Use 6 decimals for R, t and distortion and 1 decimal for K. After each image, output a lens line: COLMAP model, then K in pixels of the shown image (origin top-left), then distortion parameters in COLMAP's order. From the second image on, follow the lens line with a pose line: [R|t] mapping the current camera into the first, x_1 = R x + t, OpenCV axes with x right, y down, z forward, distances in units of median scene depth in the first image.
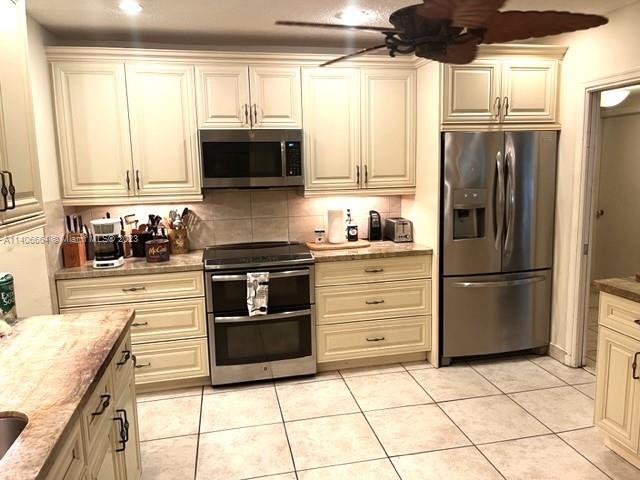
lens RADIAL K [[483.0, 0, 324.0], [0, 483.0, 236.6], [0, 0, 1]] dist [0.078316, -0.089325]
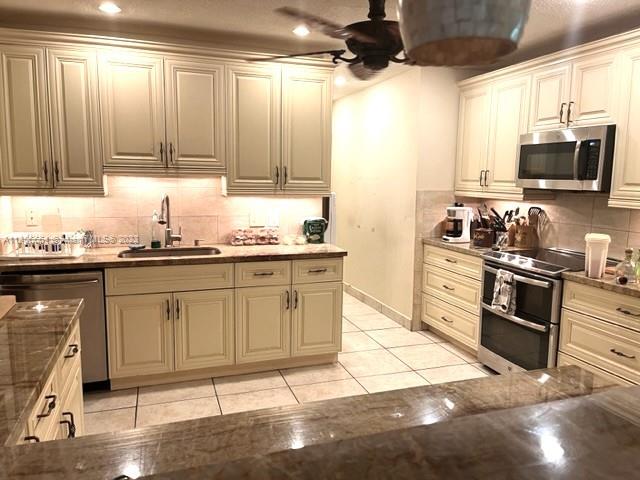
lens RADIAL K [[483.0, 0, 324.0], [0, 483.0, 236.6], [0, 0, 1]] dist [0.078316, -0.089325]
pose [[0.128376, 0.150955, -0.980169, 0.793312], [-0.160824, 0.978434, 0.129624, -0.066724], [0.978599, 0.140994, 0.149885, 0.440916]]
